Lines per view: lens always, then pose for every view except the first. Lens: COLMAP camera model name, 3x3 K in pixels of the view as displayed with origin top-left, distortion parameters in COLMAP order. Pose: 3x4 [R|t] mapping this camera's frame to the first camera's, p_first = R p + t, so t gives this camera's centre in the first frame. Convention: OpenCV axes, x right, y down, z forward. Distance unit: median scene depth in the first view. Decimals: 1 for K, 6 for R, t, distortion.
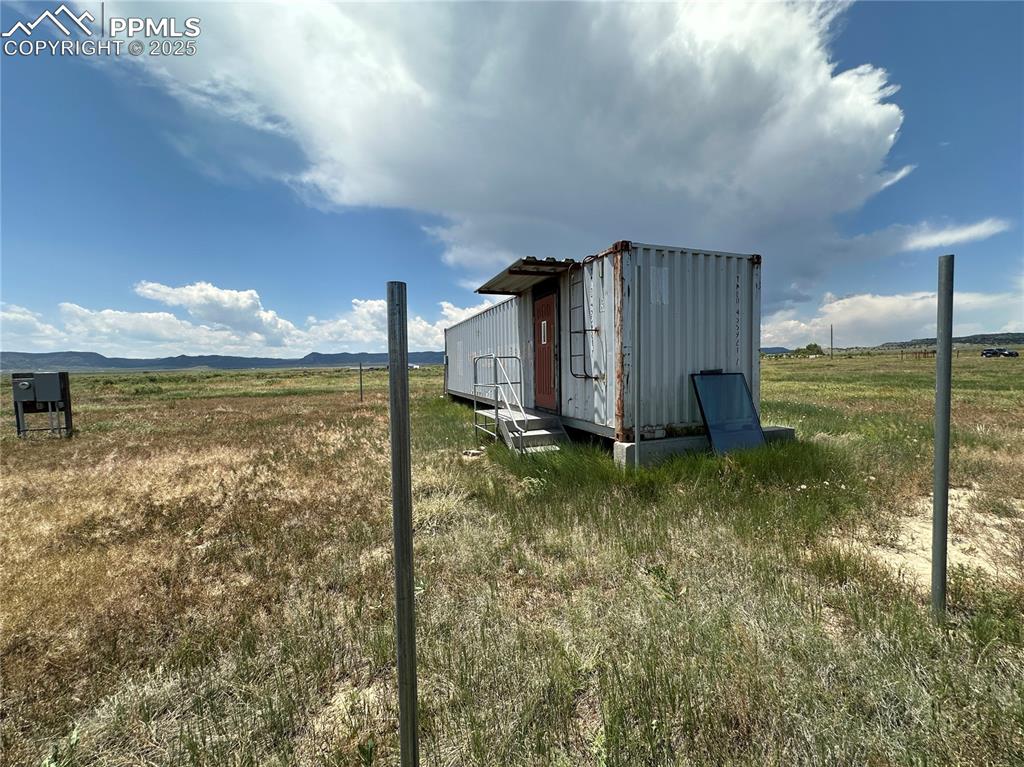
lens RADIAL K [[416.1, 0, 509.0], [0, 416.1, 378.3], [0, 0, 1]] dist [0.001699, -0.000643]
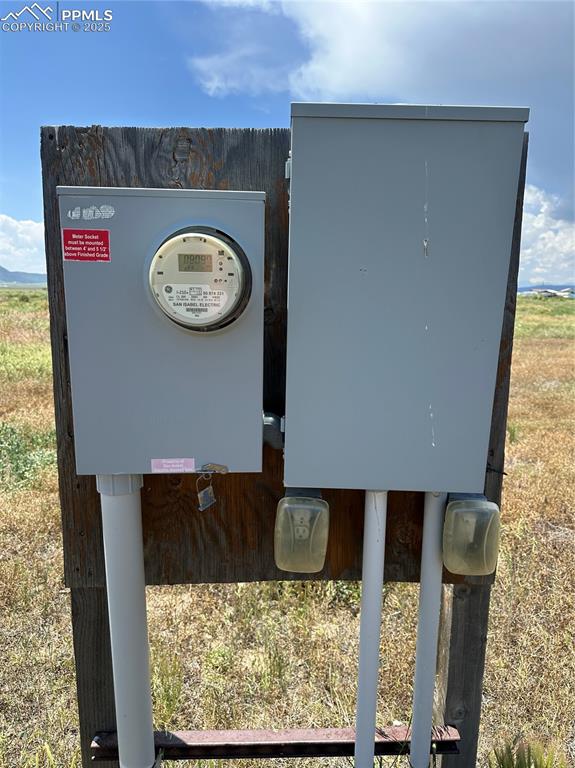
lens RADIAL K [[535.3, 0, 287.6], [0, 535.3, 384.4], [0, 0, 1]] dist [0.000400, -0.000047]
pose [[0.956116, 0.082169, -0.281229, -1.151916], [-0.042405, 0.988571, 0.144670, 0.018045], [0.289902, -0.126396, 0.948673, 0.935145]]
